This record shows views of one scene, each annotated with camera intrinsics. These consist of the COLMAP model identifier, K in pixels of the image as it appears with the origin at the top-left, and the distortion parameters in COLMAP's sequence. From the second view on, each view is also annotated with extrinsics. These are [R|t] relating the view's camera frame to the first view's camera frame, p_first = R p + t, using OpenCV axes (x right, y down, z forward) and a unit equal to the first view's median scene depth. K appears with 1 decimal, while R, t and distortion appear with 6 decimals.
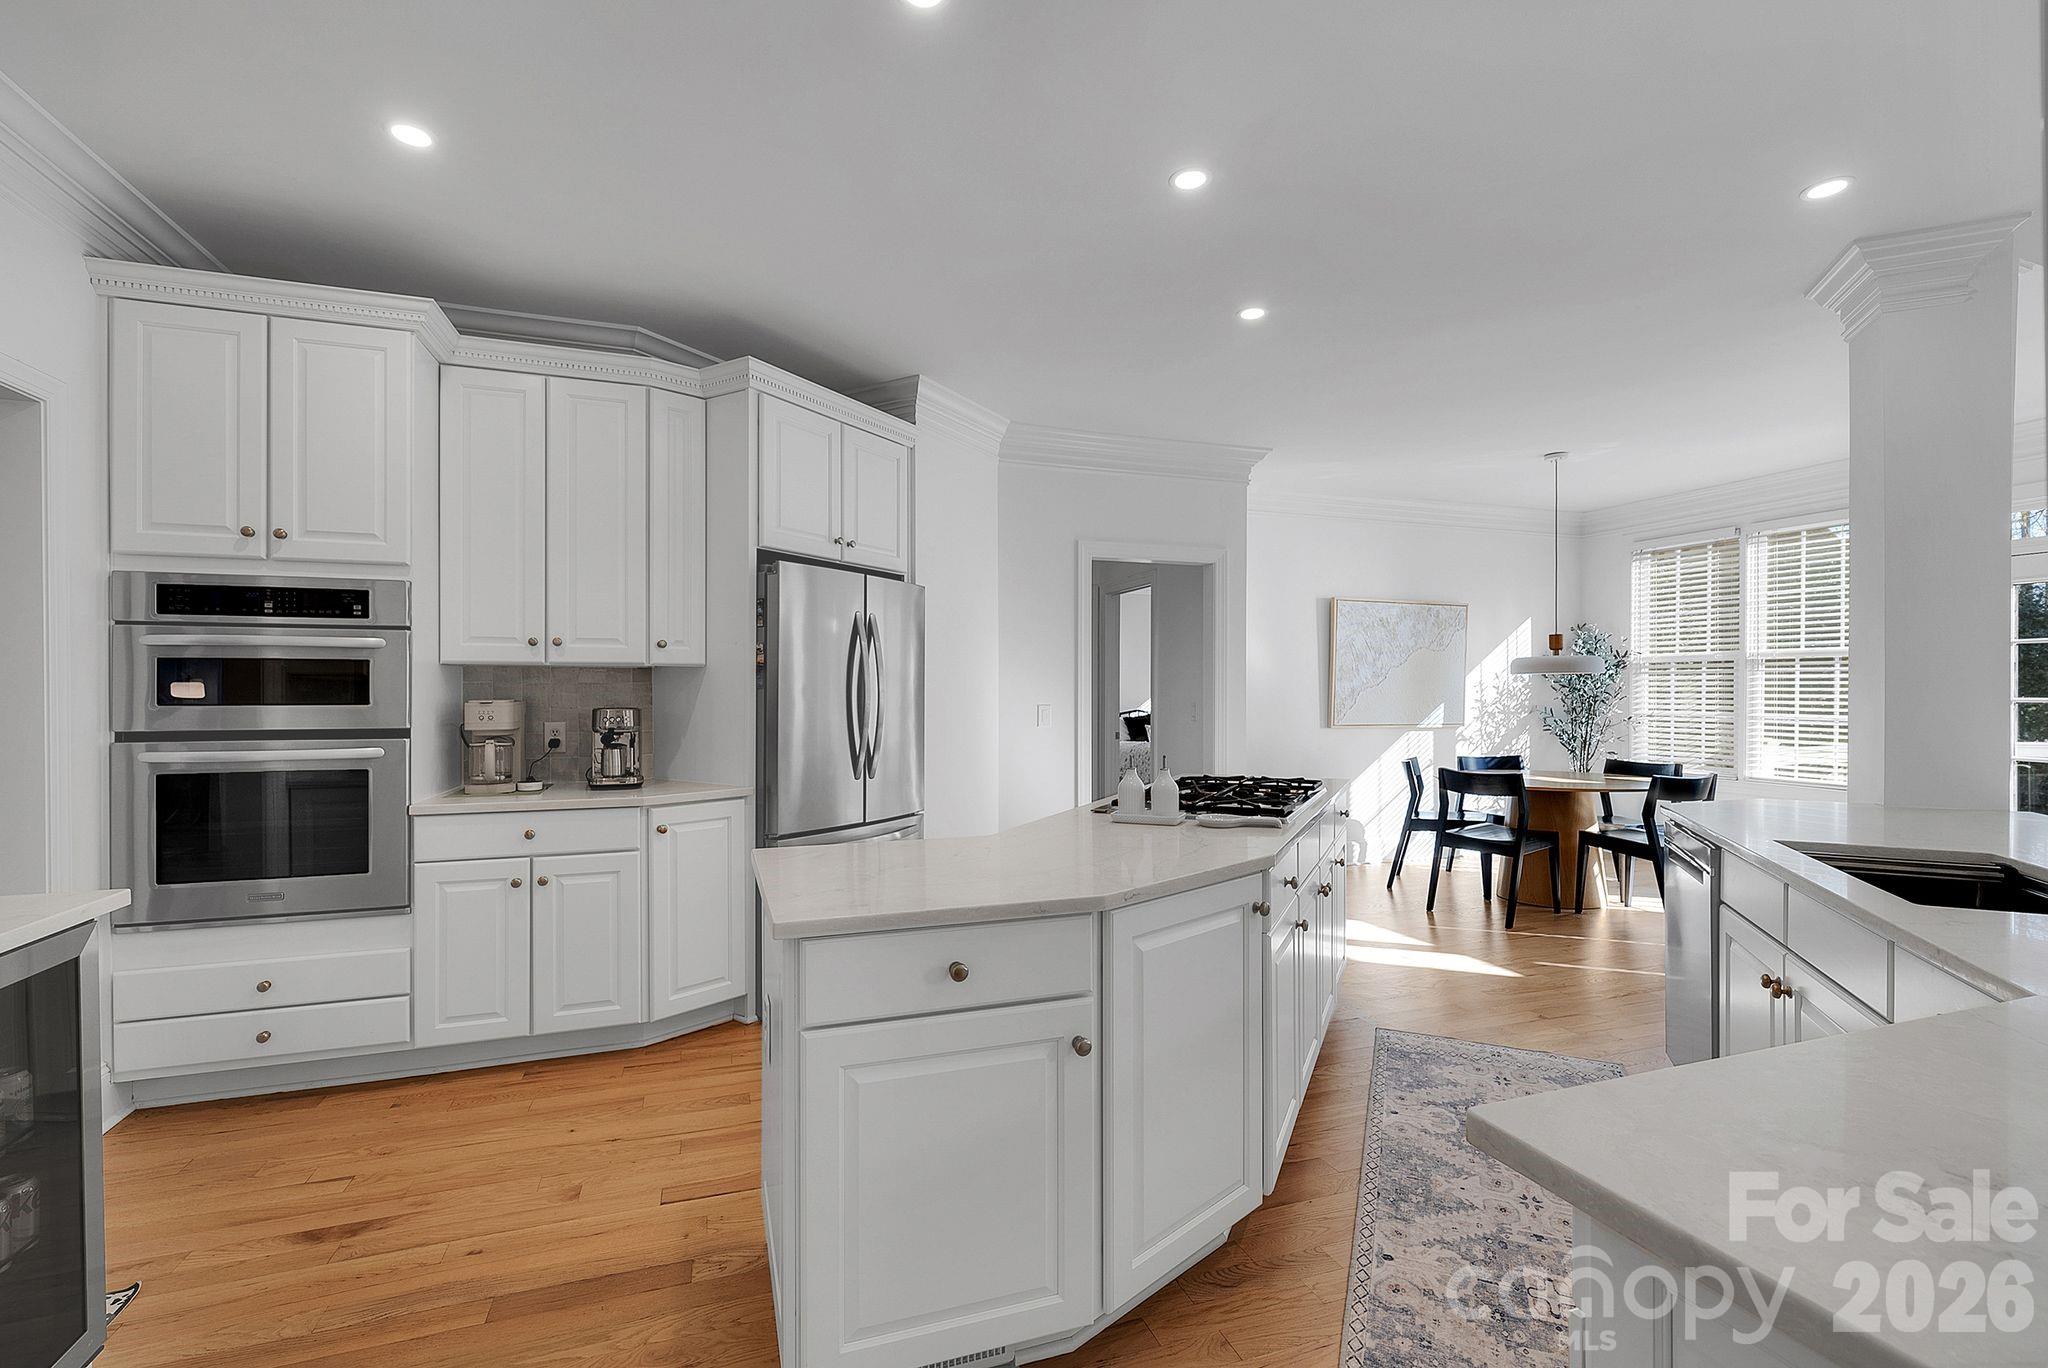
lens RADIAL K [[896.2, 0, 1022.0], [0, 896.2, 688.2], [0, 0, 1]] dist [0.000978, 0.000052]
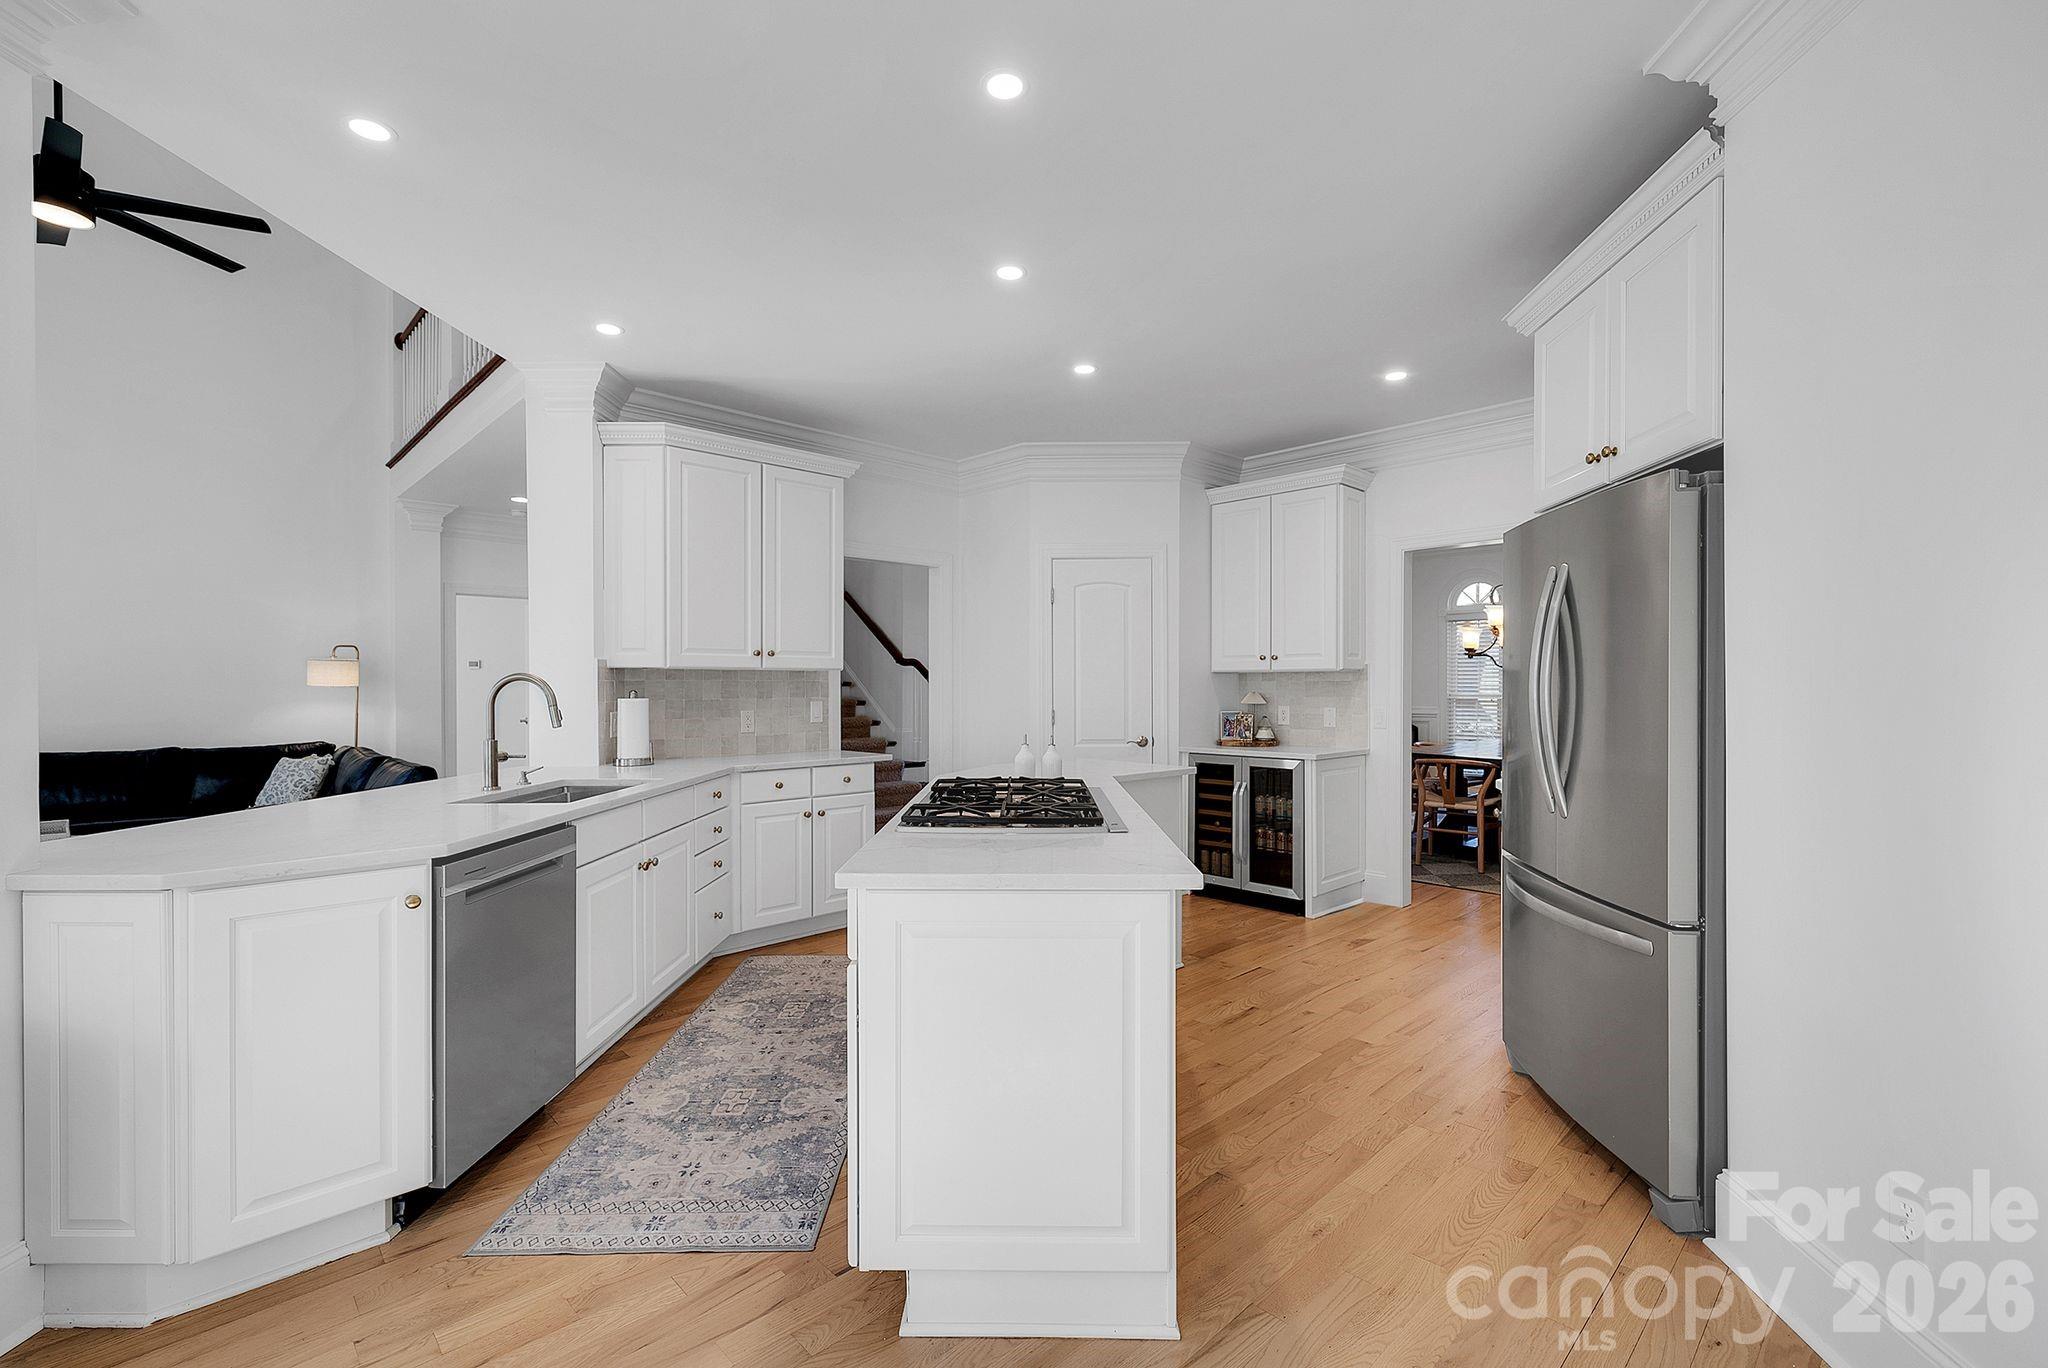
lens RADIAL K [[896.2, 0, 1025.4], [0, 896.2, 681.6], [0, 0, 1]] dist [0.000978, 0.000052]
pose [[-0.910230, 0.000808, -0.414102, 0.594253], [-0.001711, 0.999982, 0.005711, -0.007853], [0.414100, 0.005906, -0.910212, 1.855583]]
